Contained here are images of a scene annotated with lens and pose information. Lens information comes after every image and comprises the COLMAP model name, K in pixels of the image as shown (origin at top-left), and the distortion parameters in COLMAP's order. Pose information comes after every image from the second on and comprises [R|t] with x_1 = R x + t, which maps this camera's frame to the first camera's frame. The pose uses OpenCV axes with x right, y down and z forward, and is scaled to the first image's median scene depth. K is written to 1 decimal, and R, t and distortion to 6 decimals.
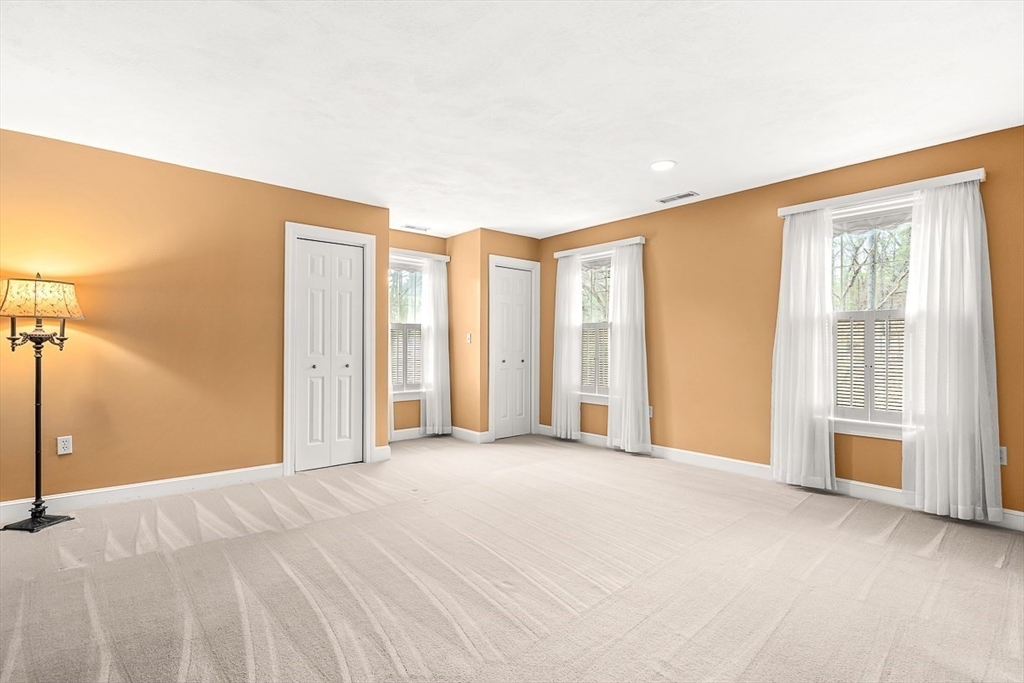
lens RADIAL K [[475.2, 0, 518.9], [0, 475.2, 342.0], [0, 0, 1]] dist [0.001006, 0.000202]
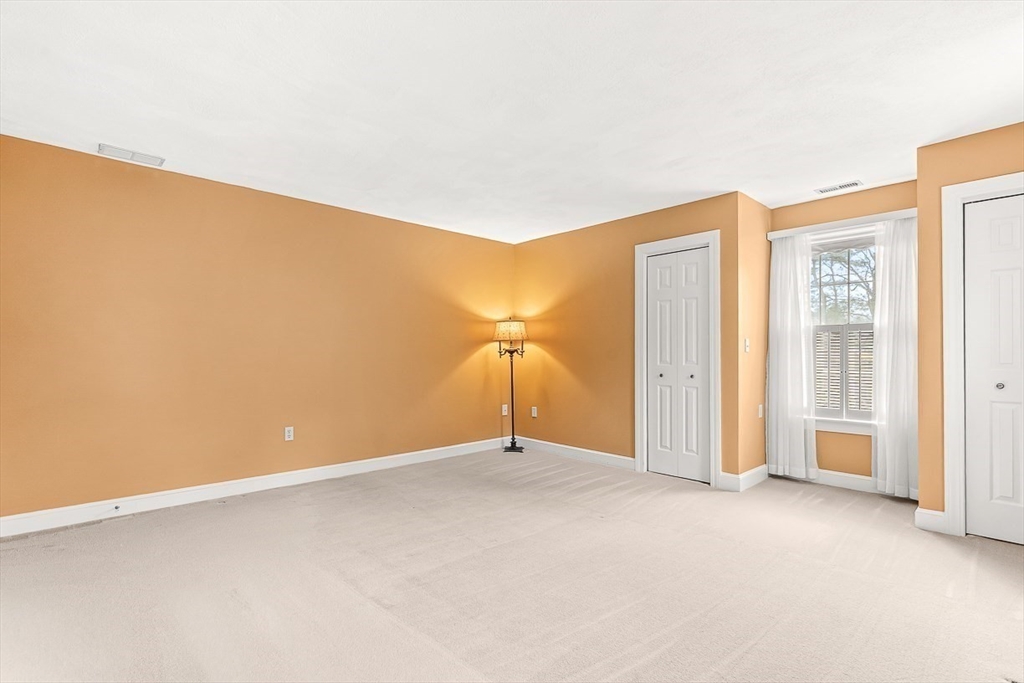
lens RADIAL K [[486.1, 0, 512.4], [0, 486.1, 349.1], [0, 0, 1]] dist [-0.001791, 0.000172]
pose [[0.031234, -0.014086, -0.999413, 0.687190], [0.006732, 0.999881, -0.013883, 0.007680], [0.999489, -0.006294, 0.031325, 0.703100]]
